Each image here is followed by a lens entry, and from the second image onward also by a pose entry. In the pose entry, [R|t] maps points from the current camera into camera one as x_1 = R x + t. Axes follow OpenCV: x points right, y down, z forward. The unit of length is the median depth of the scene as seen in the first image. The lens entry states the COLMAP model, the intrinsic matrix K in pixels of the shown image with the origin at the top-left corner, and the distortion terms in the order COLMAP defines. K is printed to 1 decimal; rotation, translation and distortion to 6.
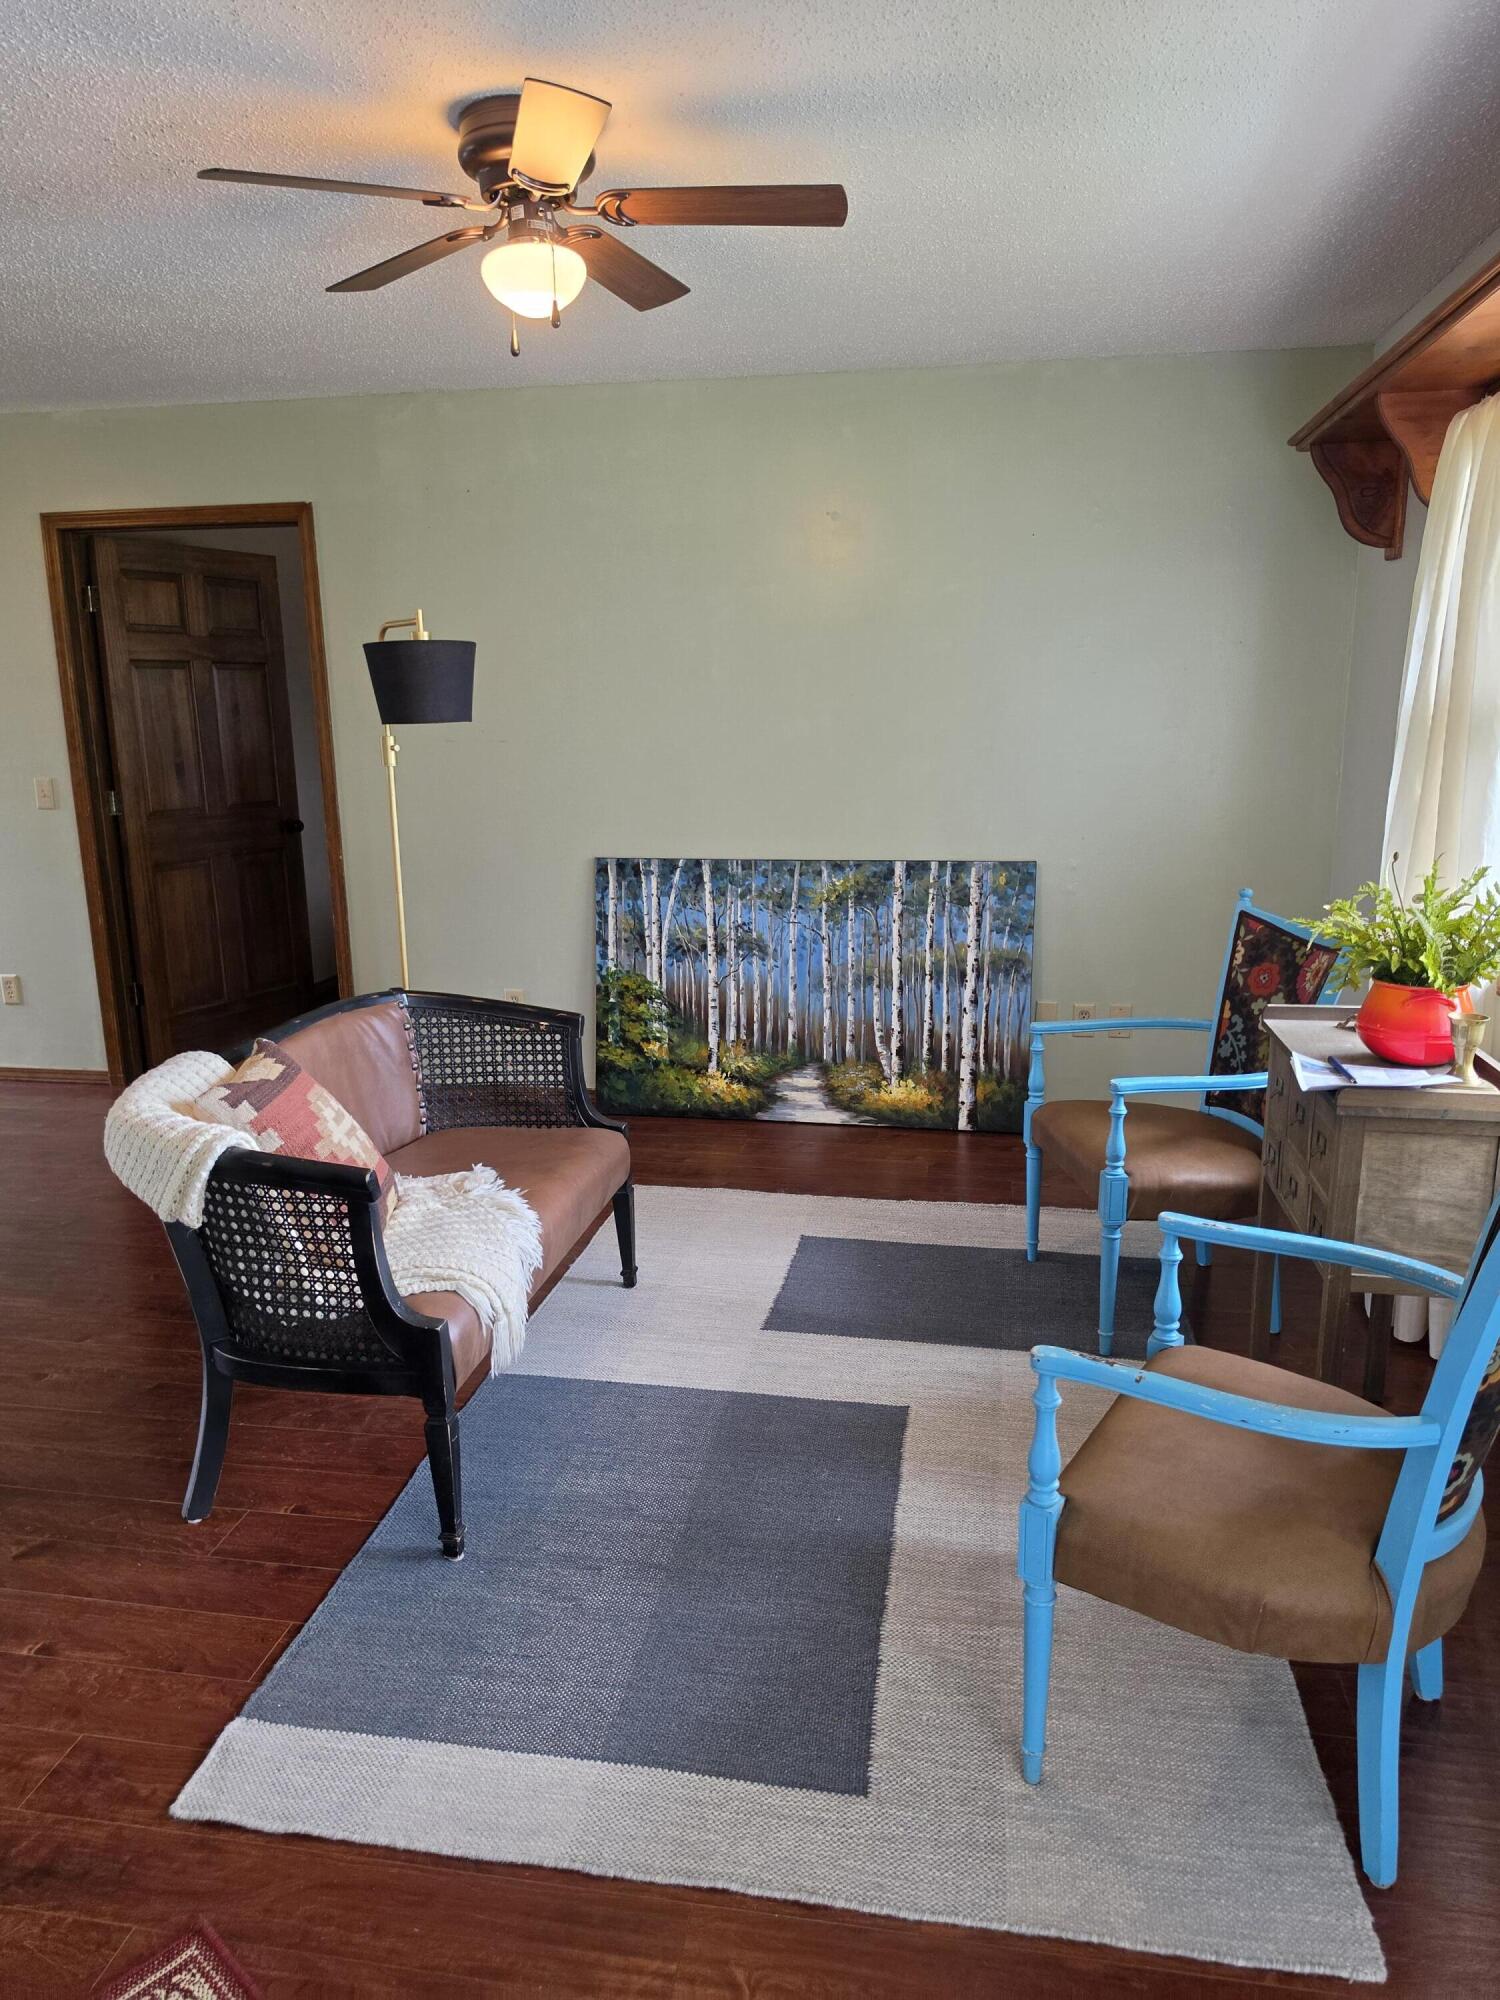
lens RADIAL K [[1402.2, 0, 729.0], [0, 1402.2, 1012.3], [0, 0, 1]] dist [0.038745, -0.057155]
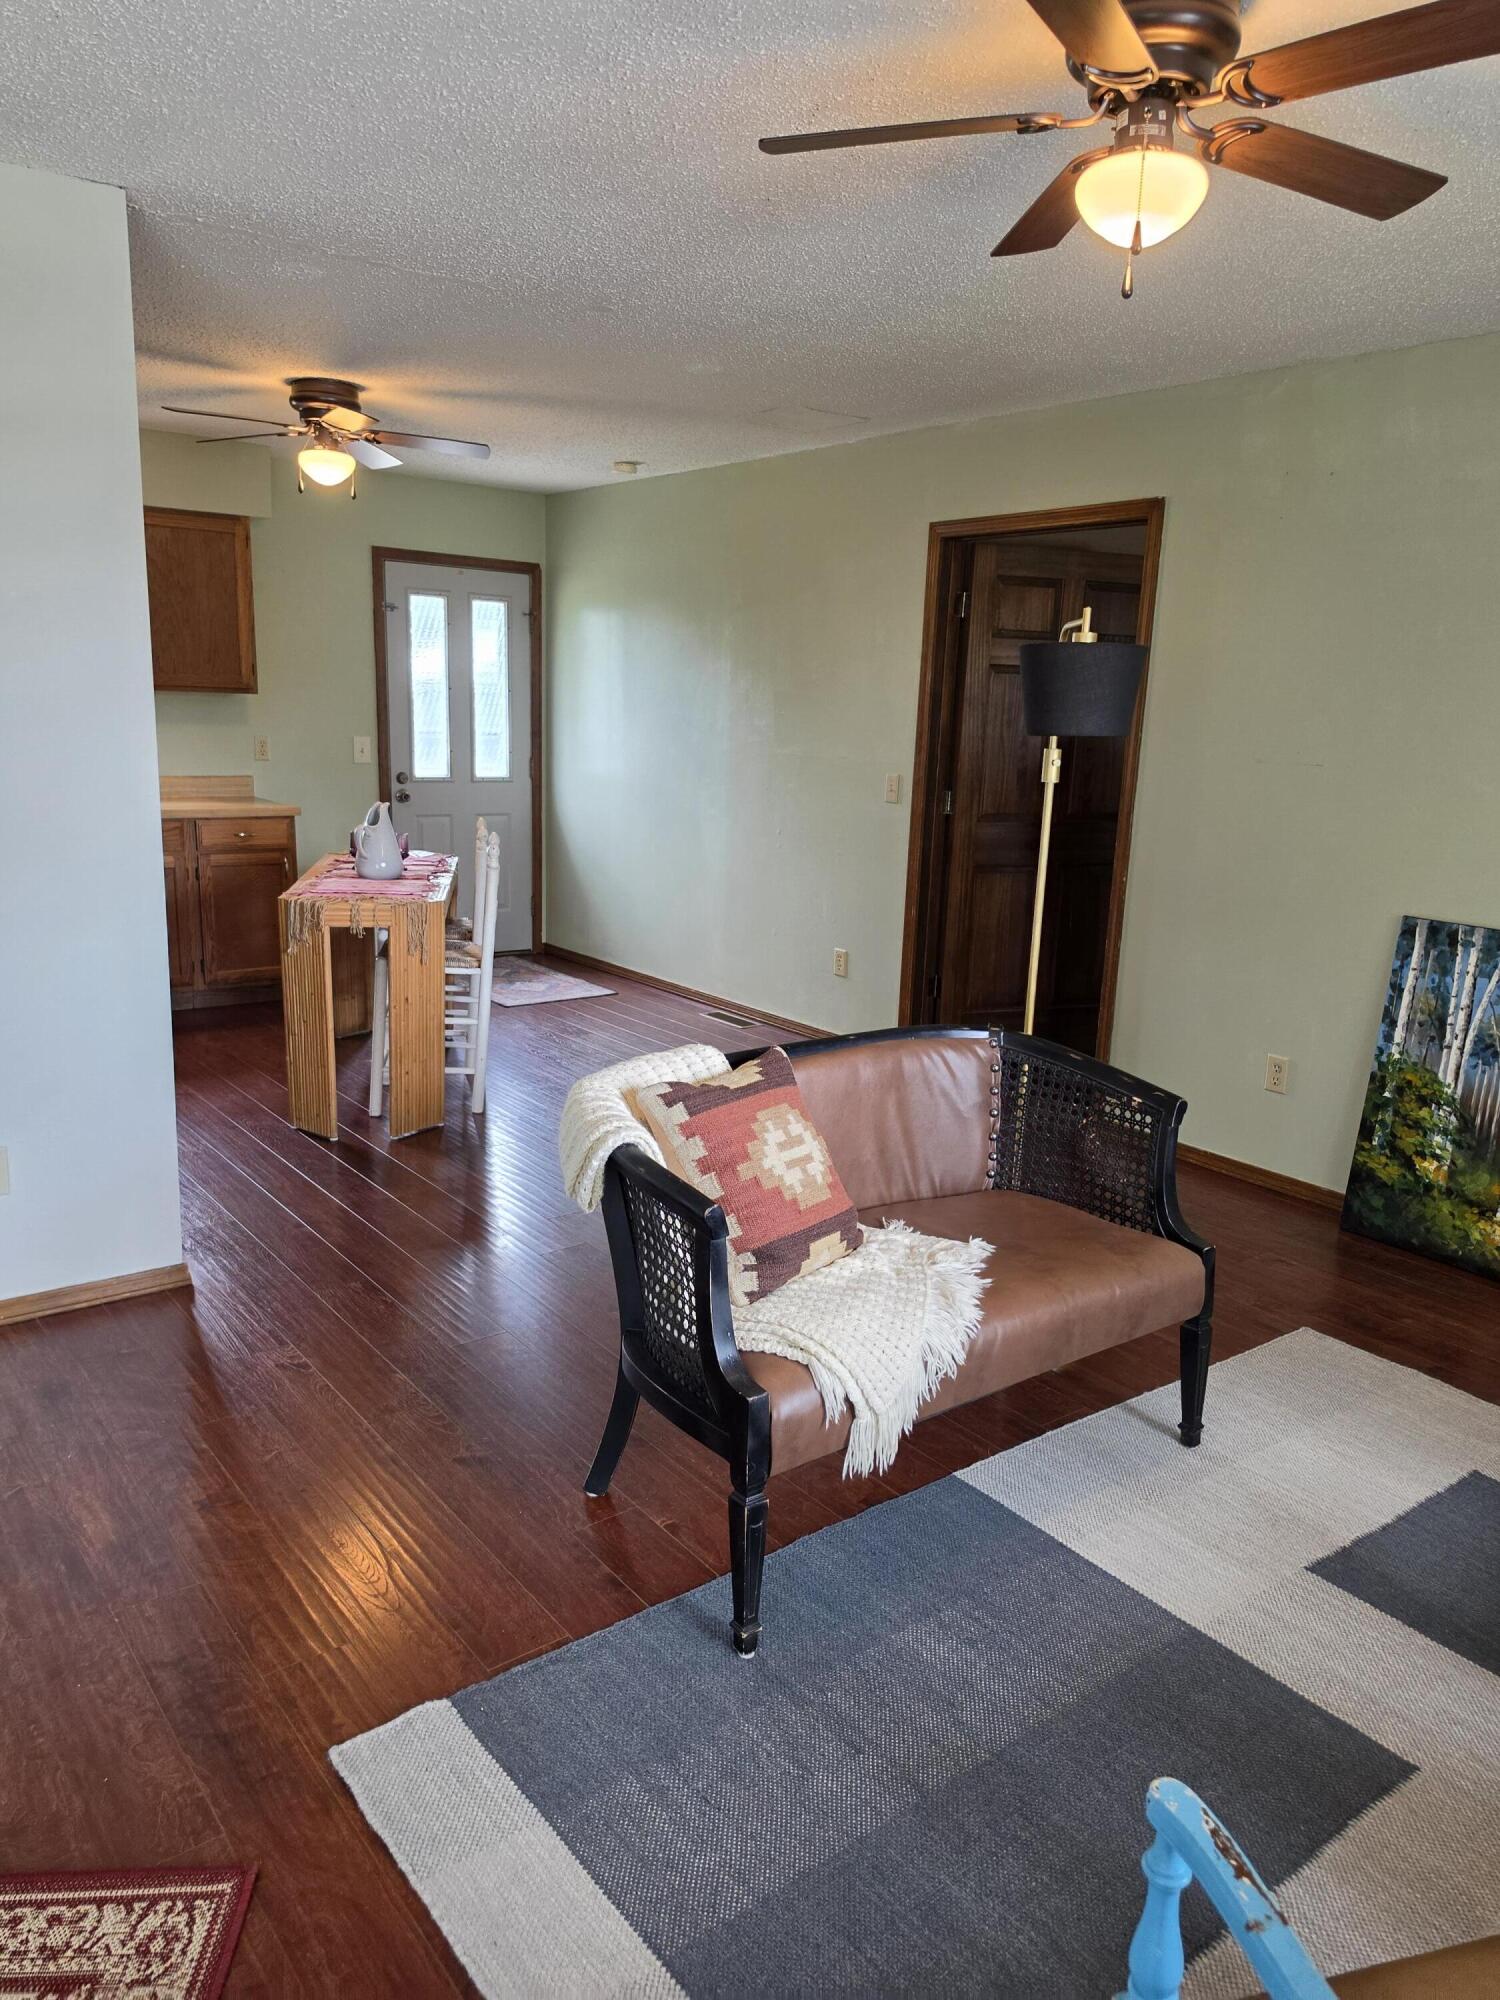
lens RADIAL K [[1402.2, 0, 641.3], [0, 1402.2, 987.9], [0, 0, 1]] dist [0.038745, -0.057155]
pose [[0.725998, 0.171487, -0.665972, 0.134279], [-0.187090, 0.981135, 0.048689, -0.028347], [0.661758, 0.089249, 0.744386, 0.120506]]
